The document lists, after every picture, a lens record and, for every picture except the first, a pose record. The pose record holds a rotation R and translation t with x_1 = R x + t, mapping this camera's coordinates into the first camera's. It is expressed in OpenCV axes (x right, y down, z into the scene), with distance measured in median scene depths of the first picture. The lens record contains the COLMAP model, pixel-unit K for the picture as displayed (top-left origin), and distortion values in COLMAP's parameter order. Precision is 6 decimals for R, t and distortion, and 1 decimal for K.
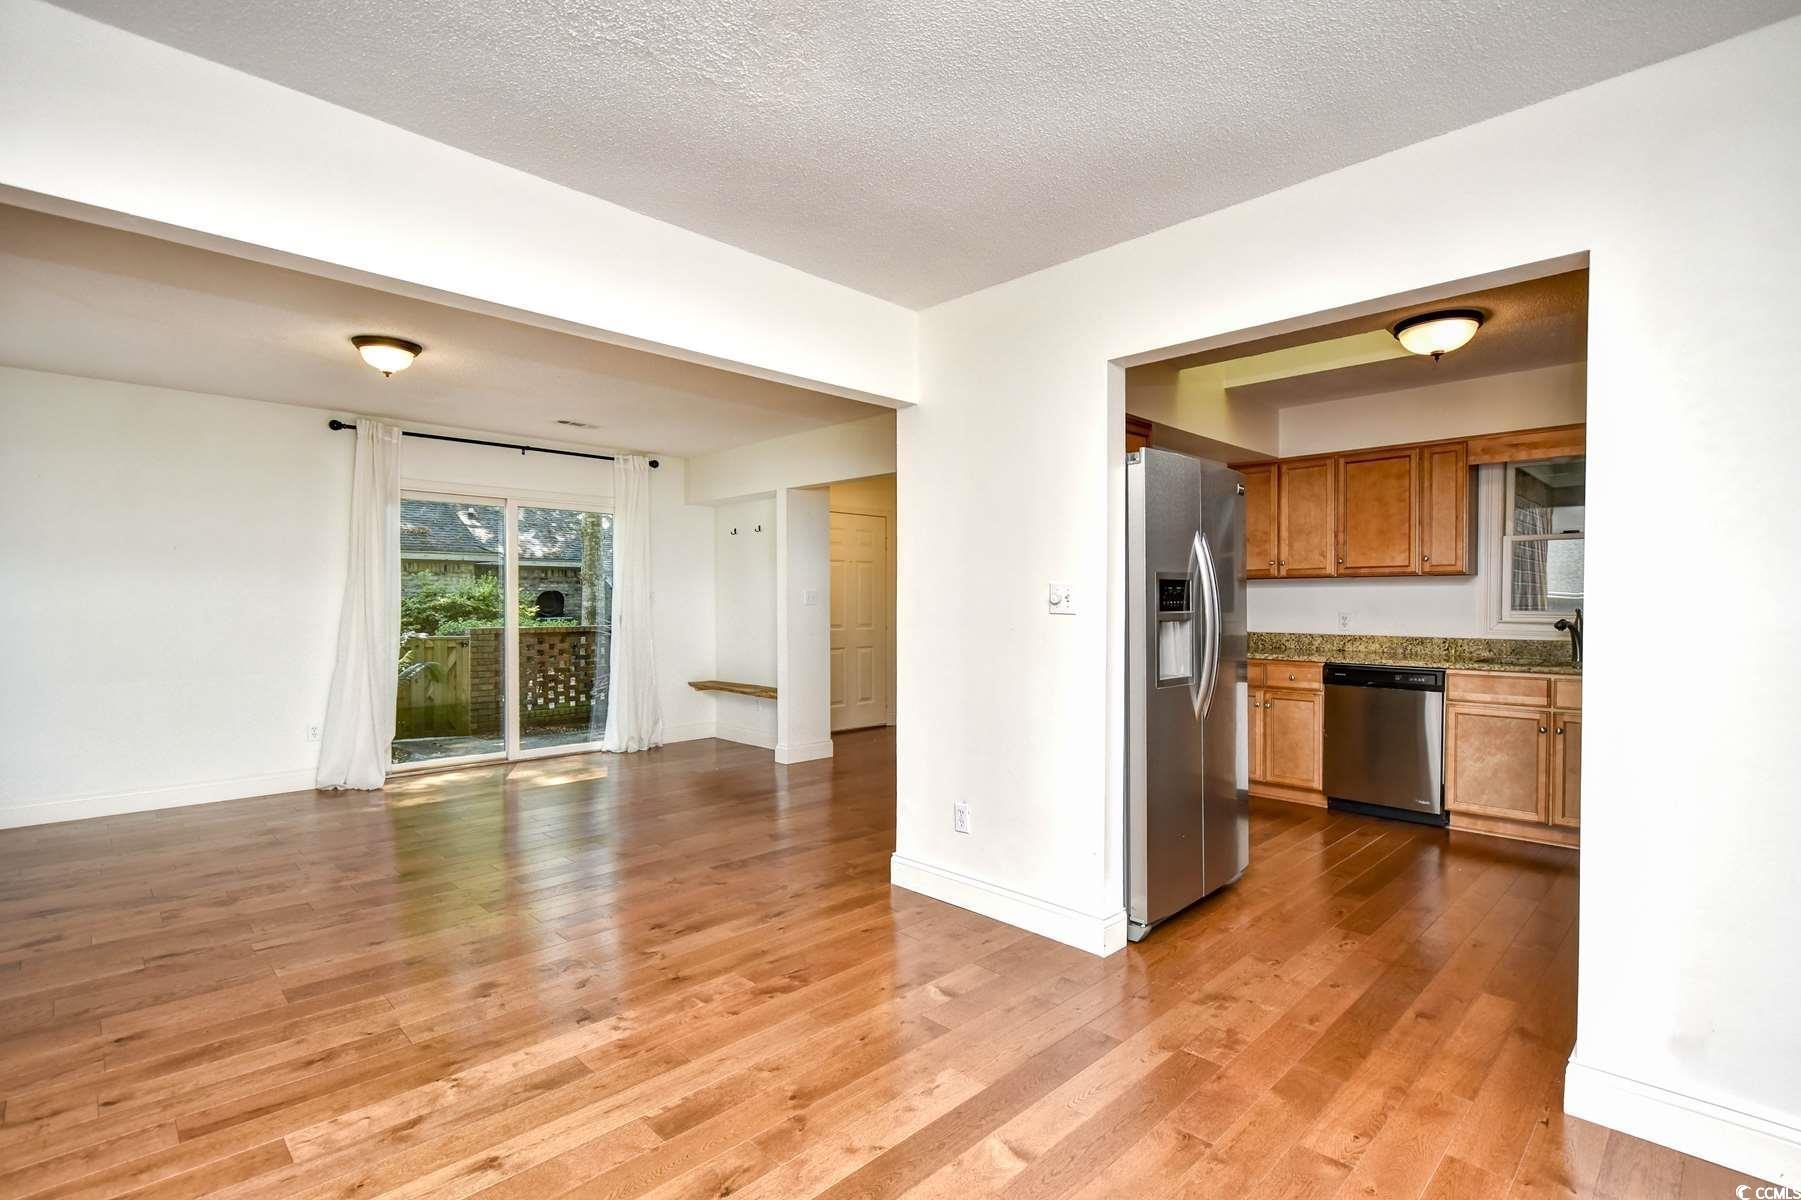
lens RADIAL K [[827.2, 0, 905.8], [0, 827.2, 600.5], [0, 0, 1]] dist [-0.000436, -0.000169]
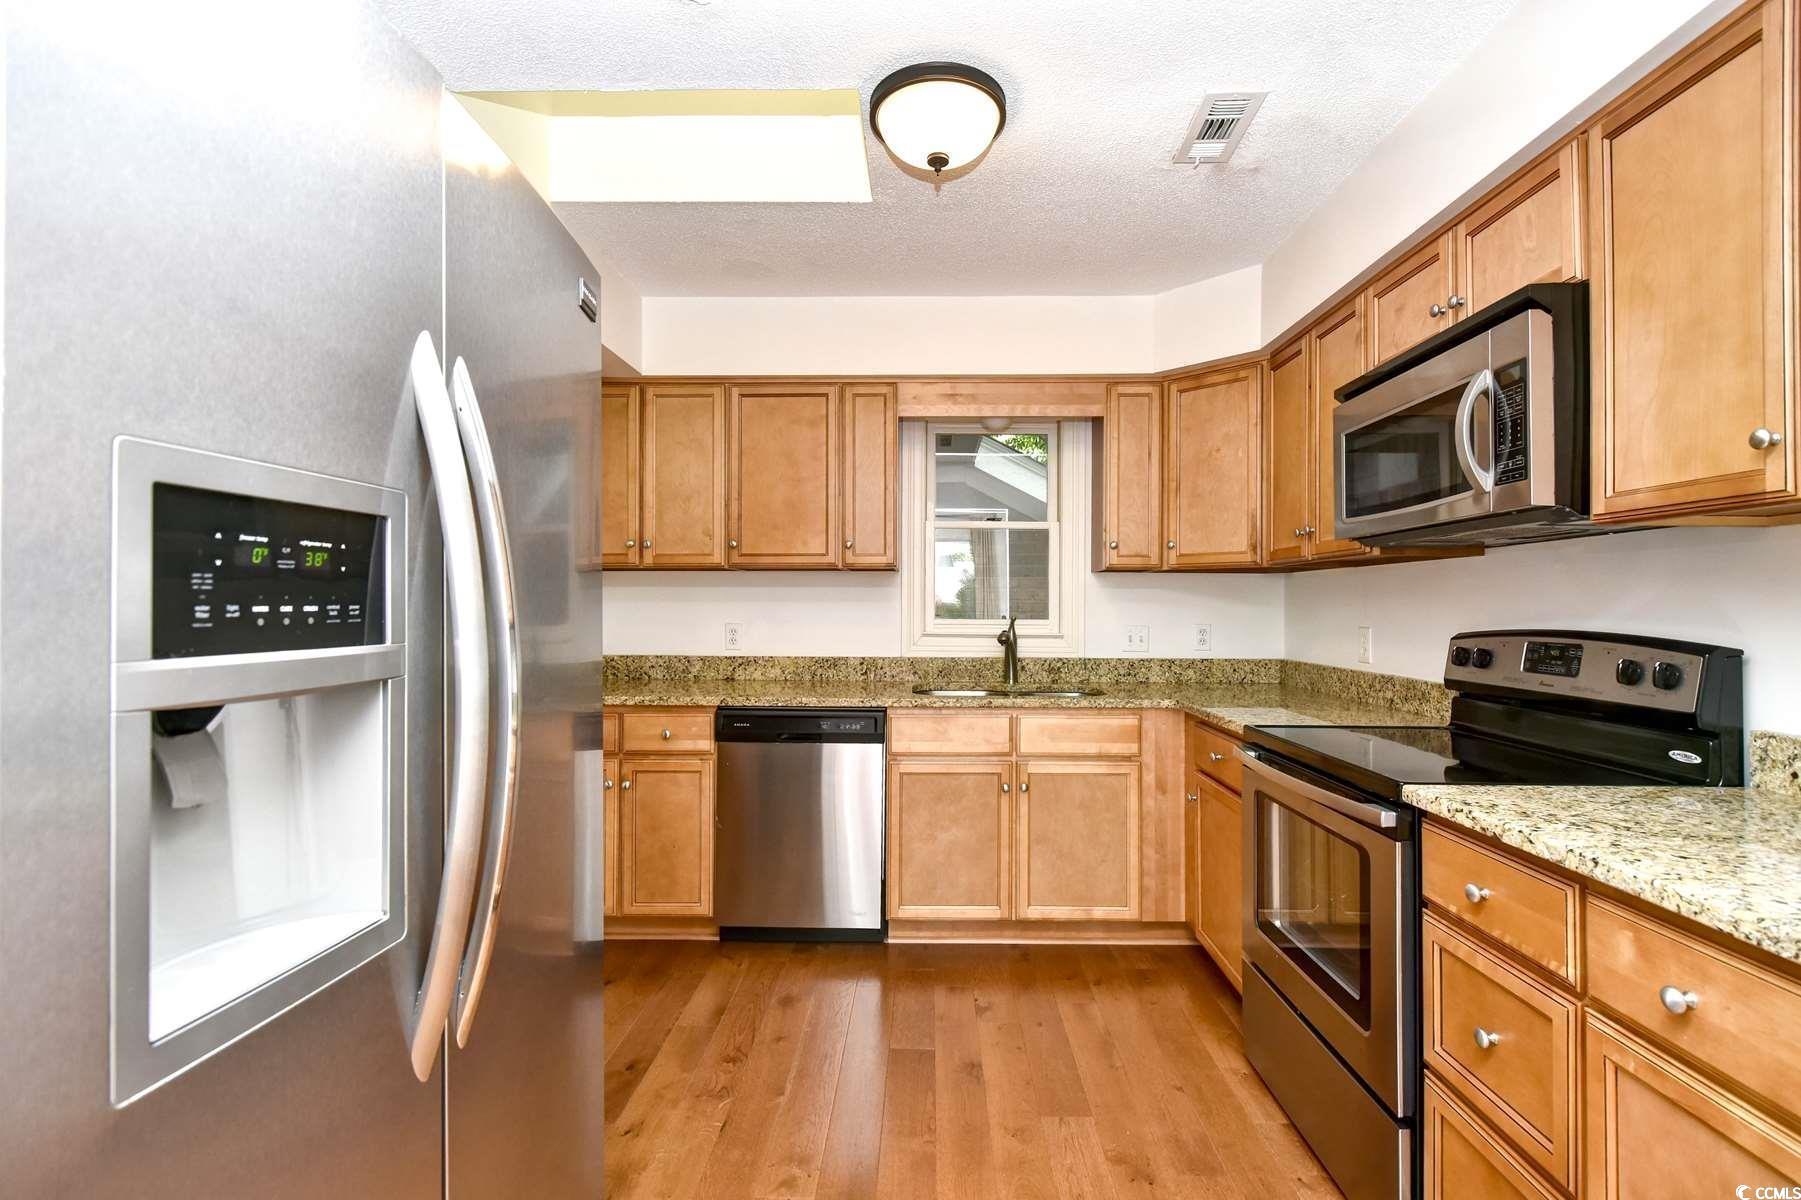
lens RADIAL K [[827.2, 0, 905.8], [0, 827.2, 600.5], [0, 0, 1]] dist [-0.000436, -0.000169]
pose [[0.720283, 0.005686, 0.693657, 0.178871], [-0.002506, 0.999981, -0.005595, -0.000308], [-0.693676, 0.002292, 0.720284, 0.454907]]
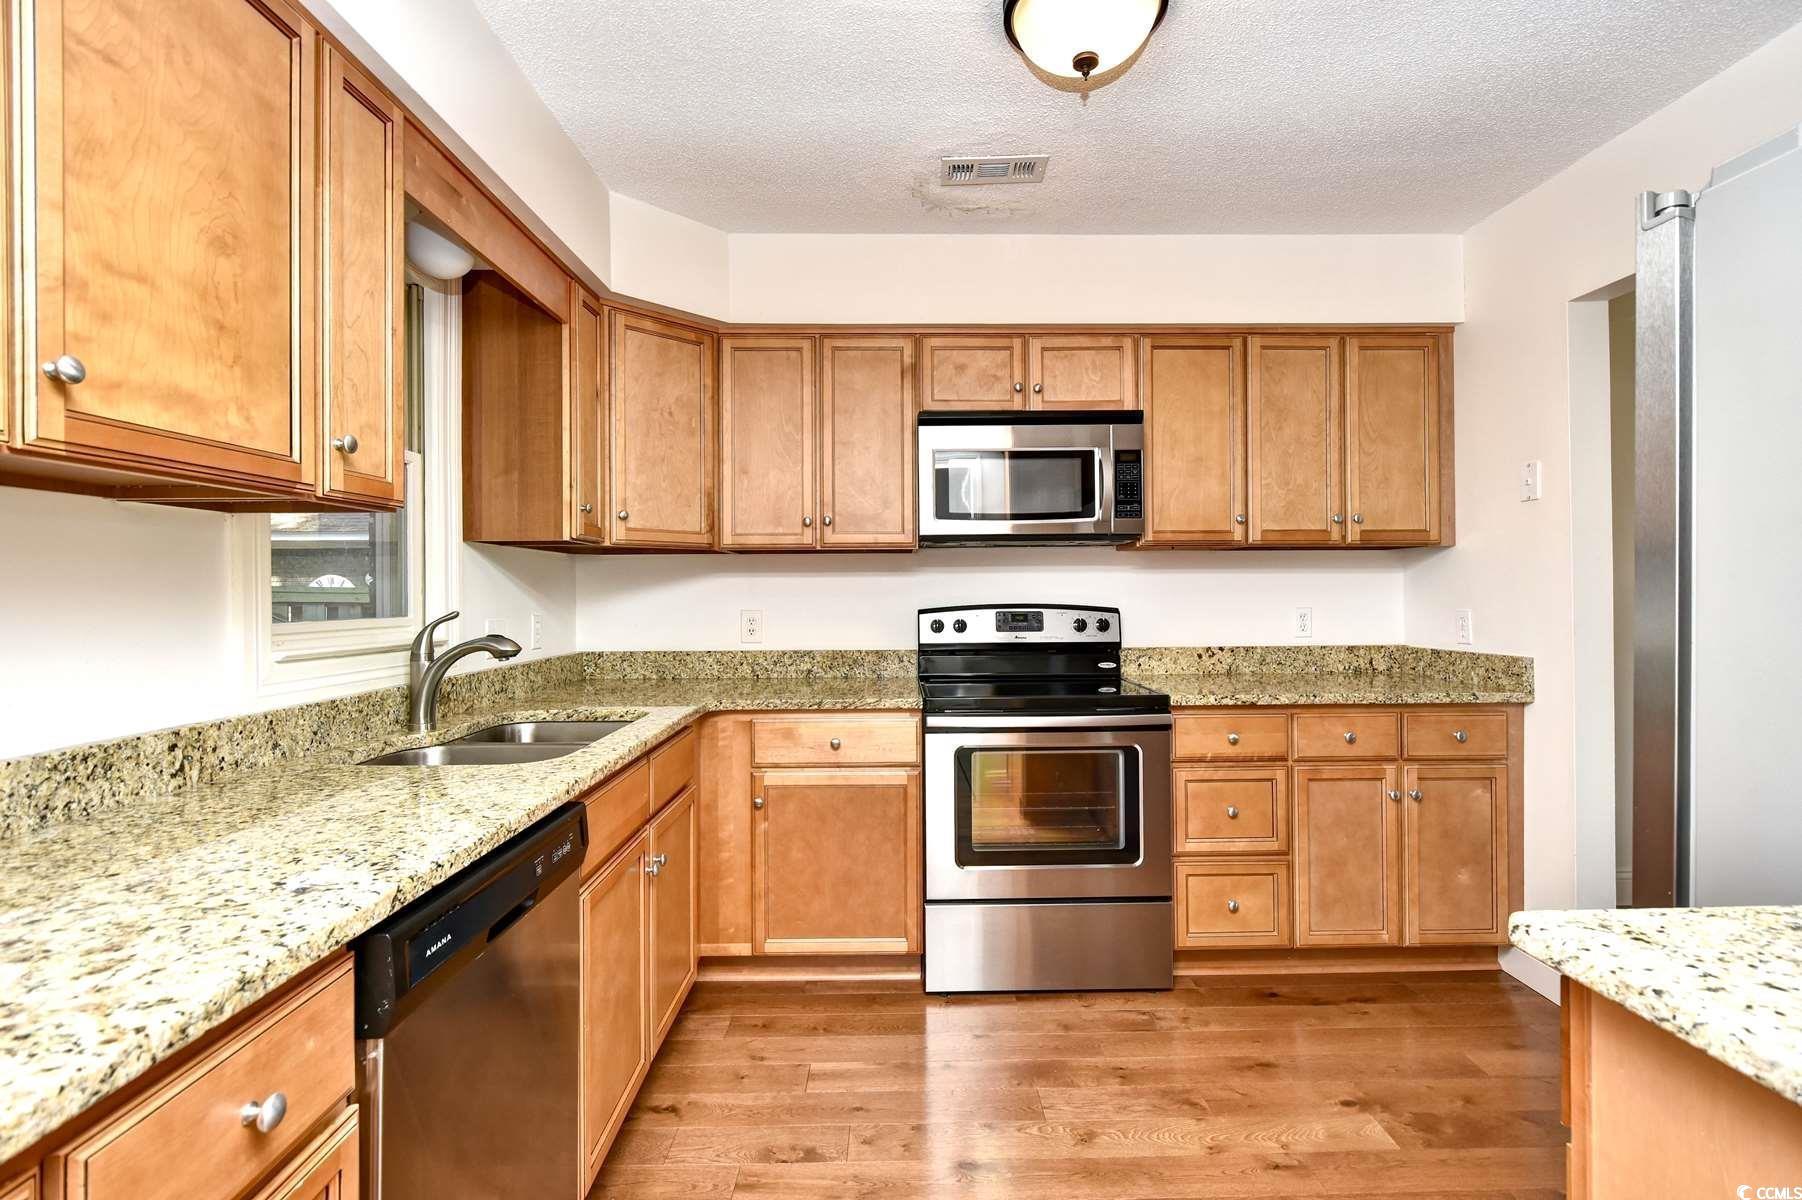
lens RADIAL K [[894.8, 0, 898.0], [0, 894.8, 587.7], [0, 0, 1]] dist [0.000325, -0.000040]
pose [[-0.709377, 0.002726, 0.704824, 0.249785], [0.007020, 0.999970, 0.003198, -0.004353], [-0.704795, 0.007217, -0.709375, 1.048359]]
